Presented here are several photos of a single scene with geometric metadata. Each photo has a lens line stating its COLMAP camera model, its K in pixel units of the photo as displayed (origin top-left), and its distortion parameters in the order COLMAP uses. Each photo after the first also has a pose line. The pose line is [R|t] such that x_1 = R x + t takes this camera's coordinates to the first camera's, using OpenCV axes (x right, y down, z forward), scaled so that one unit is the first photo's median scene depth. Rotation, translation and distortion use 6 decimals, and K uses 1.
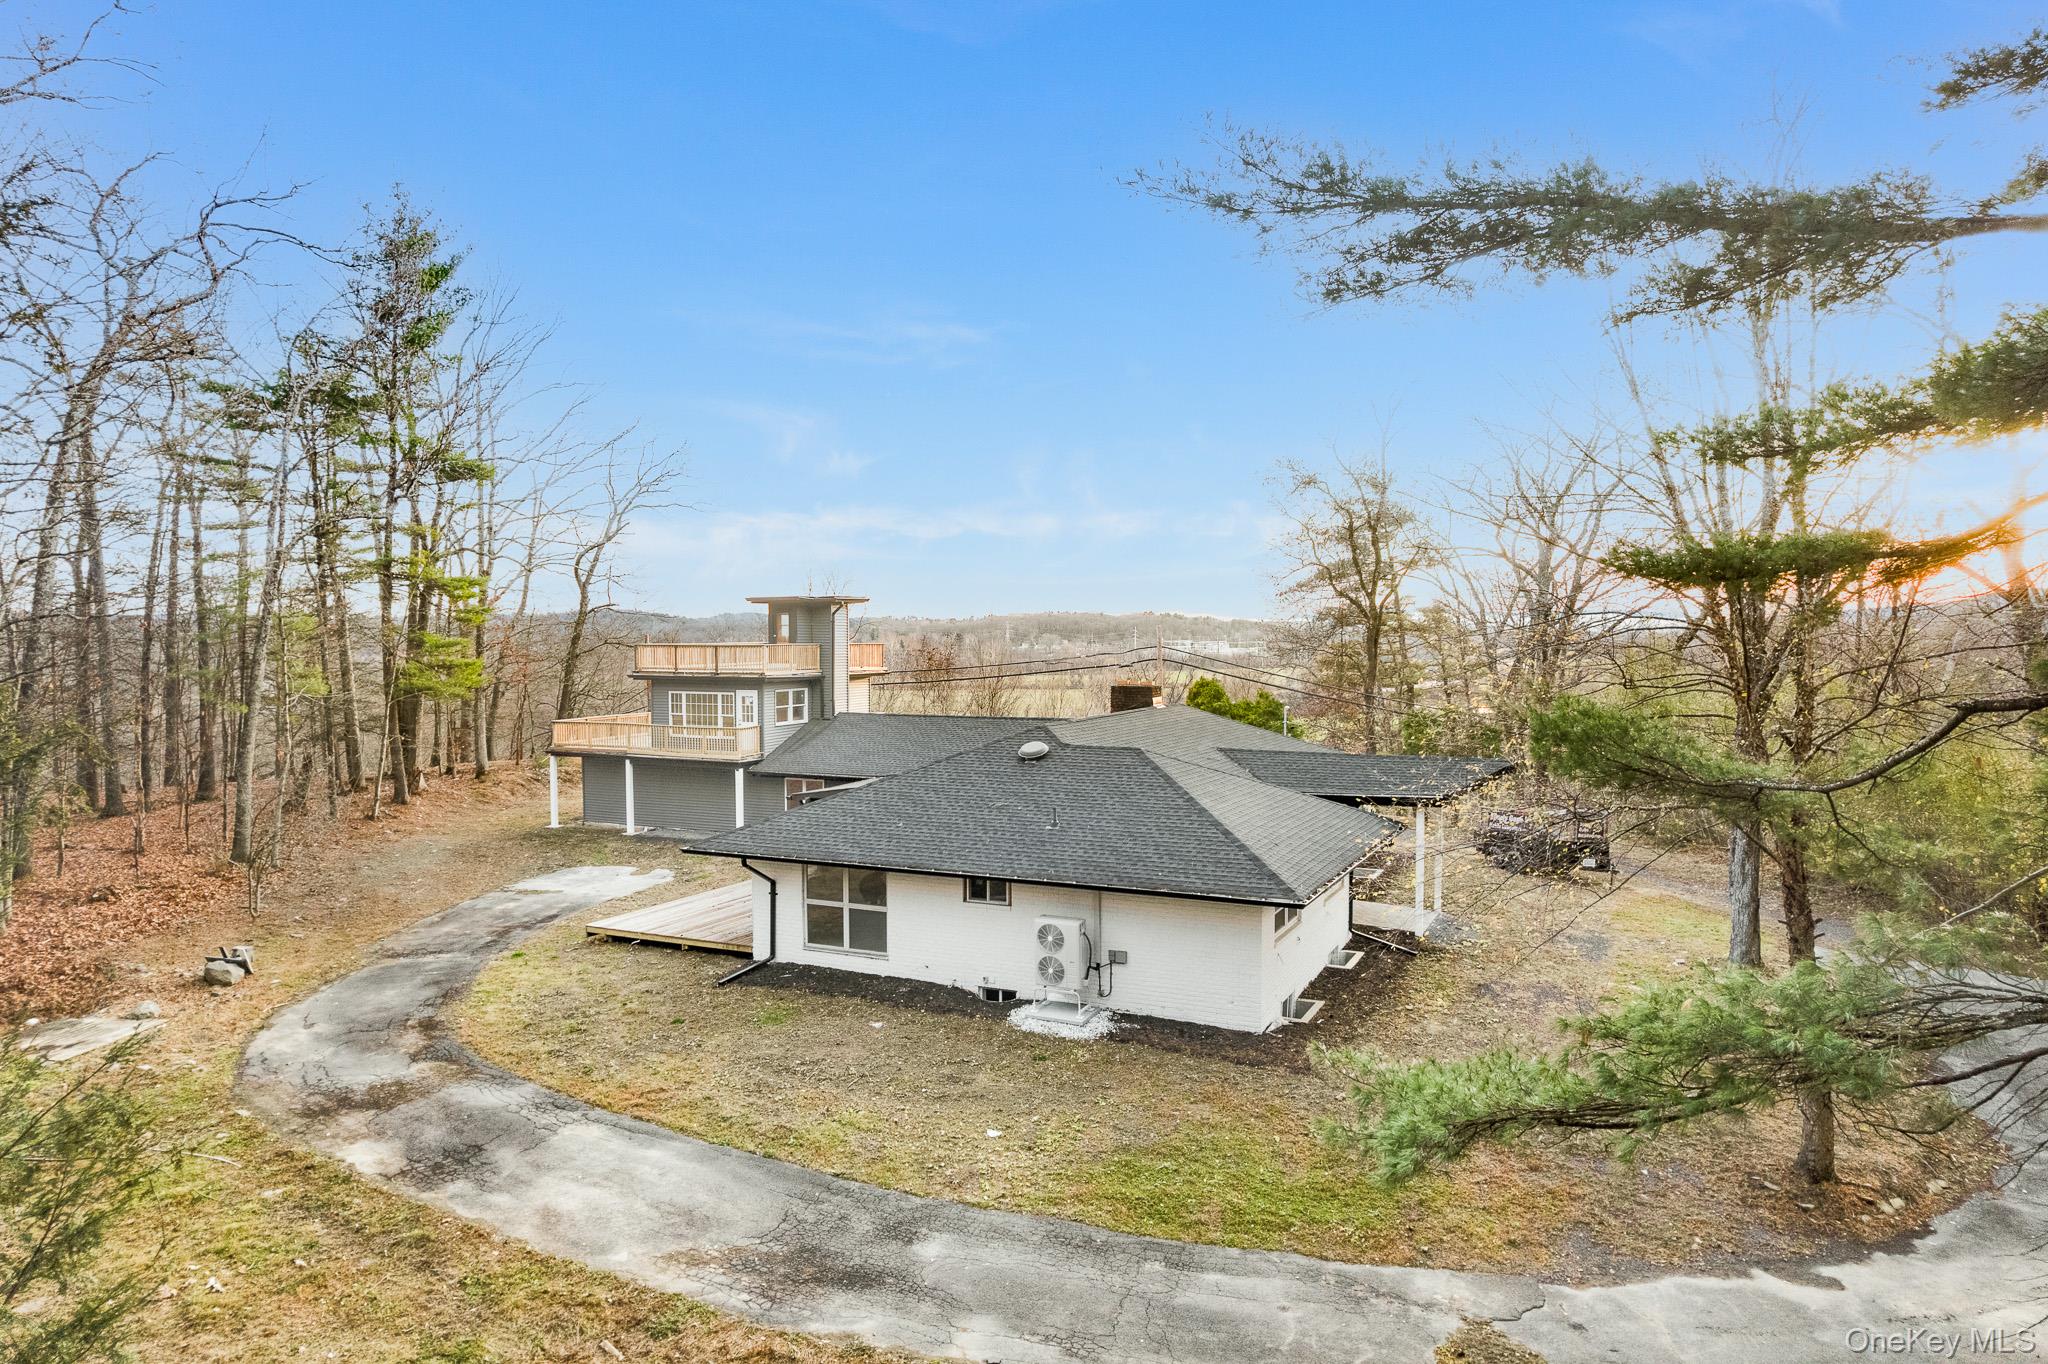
lens RADIAL K [[1339.6, 0, 1060.4], [0, 1339.6, 571.0], [0, 0, 1]] dist [-0.085103, 0.070466]
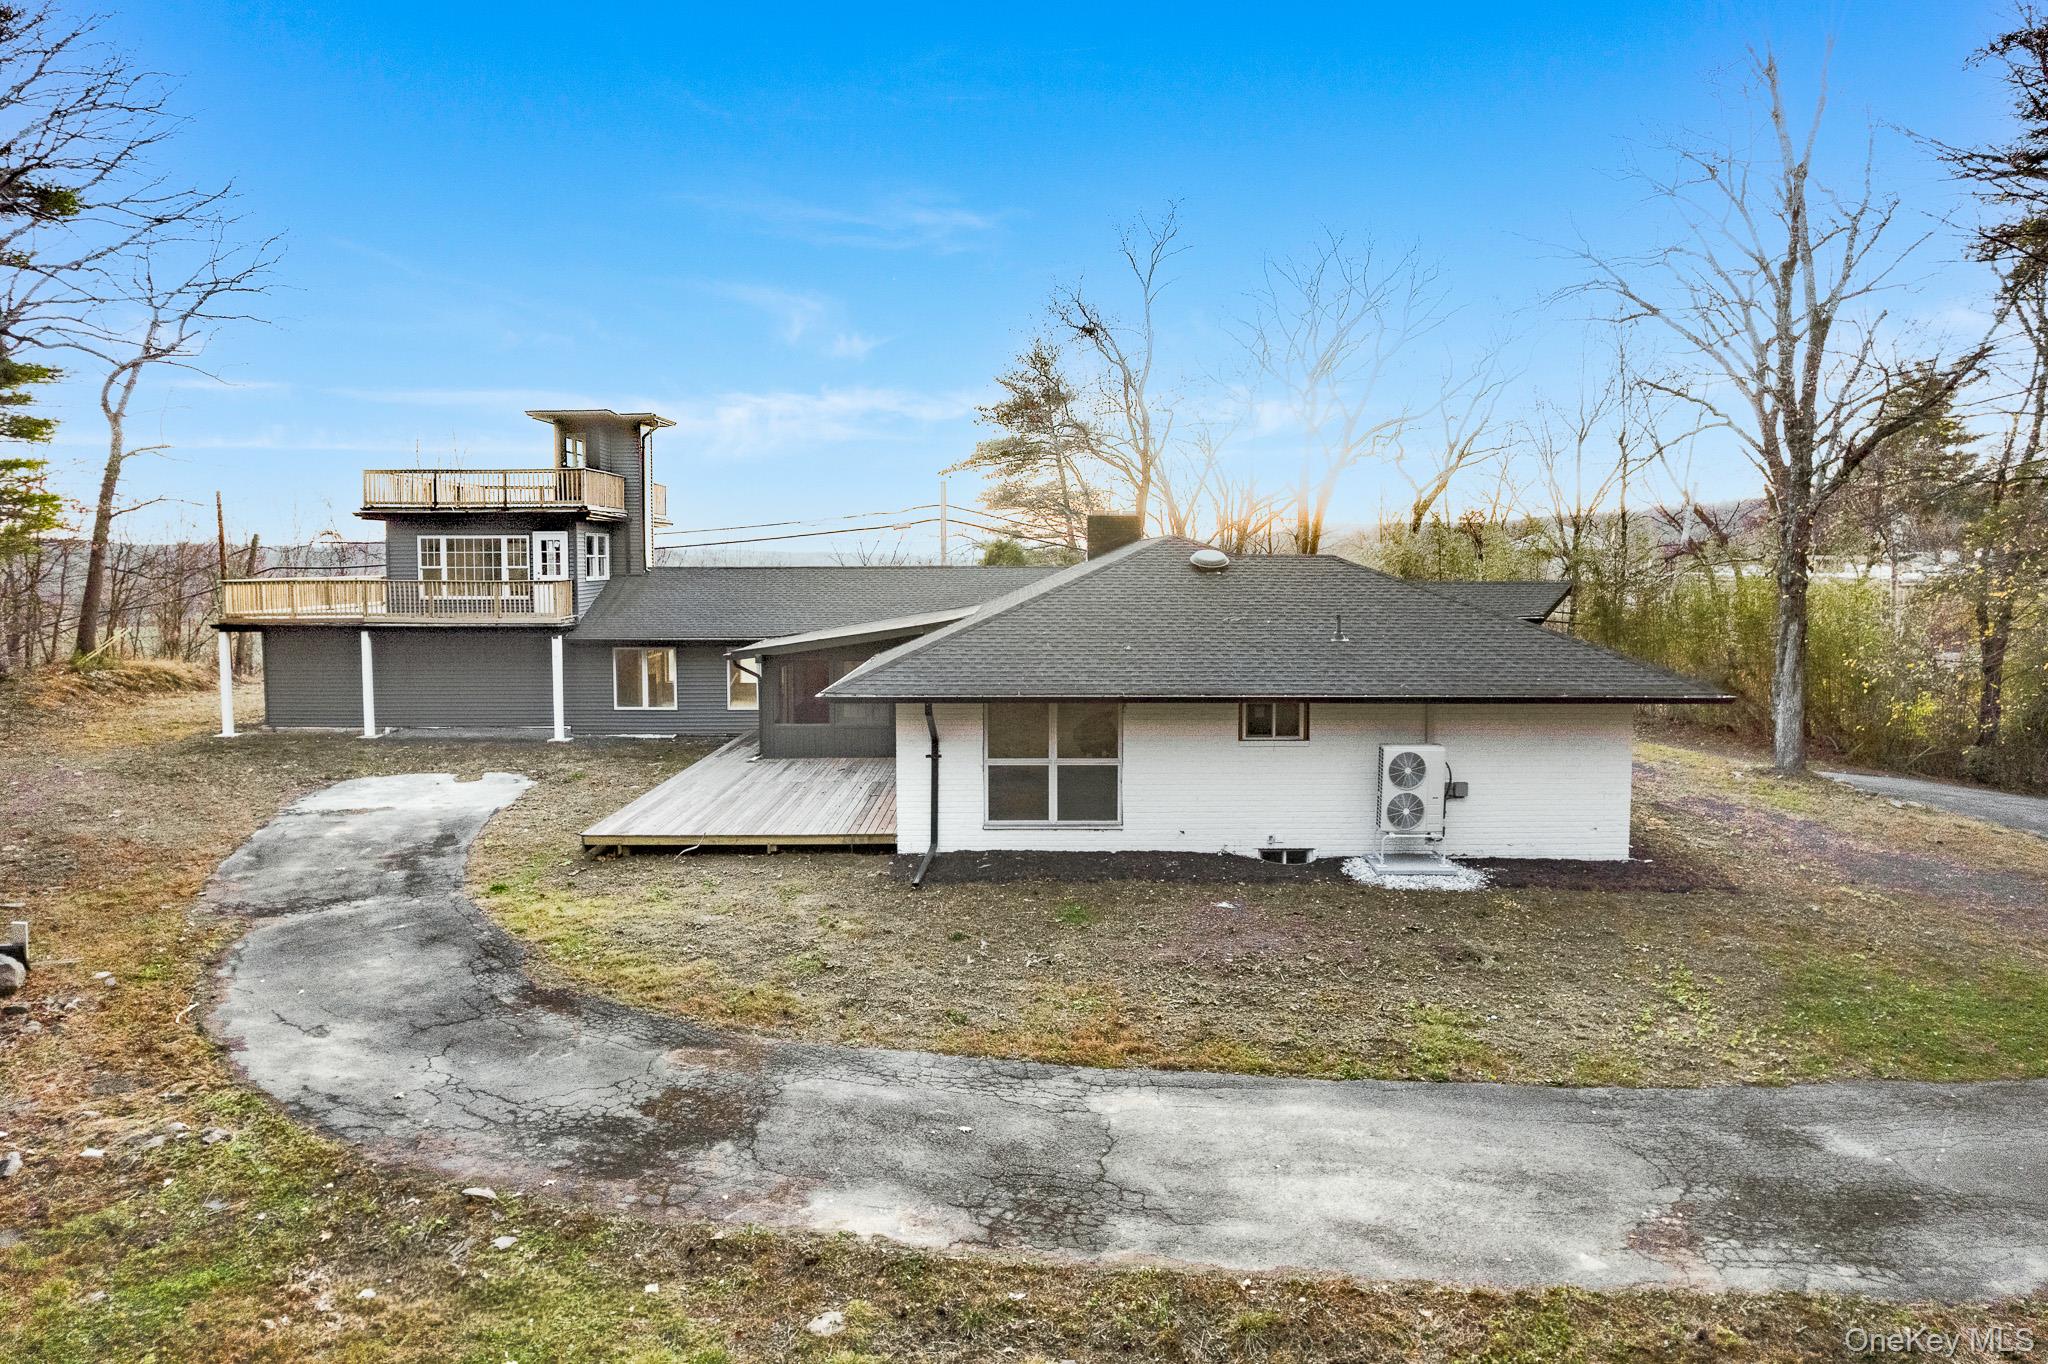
lens RADIAL K [[1339.6, 0, 1060.4], [0, 1339.6, 571.0], [0, 0, 1]] dist [-0.085103, 0.070466]
pose [[0.900674, -0.001327, 0.434493, -0.483150], [-0.020987, 0.998695, 0.046554, 0.115423], [-0.433988, -0.051049, 0.899471, 0.356243]]
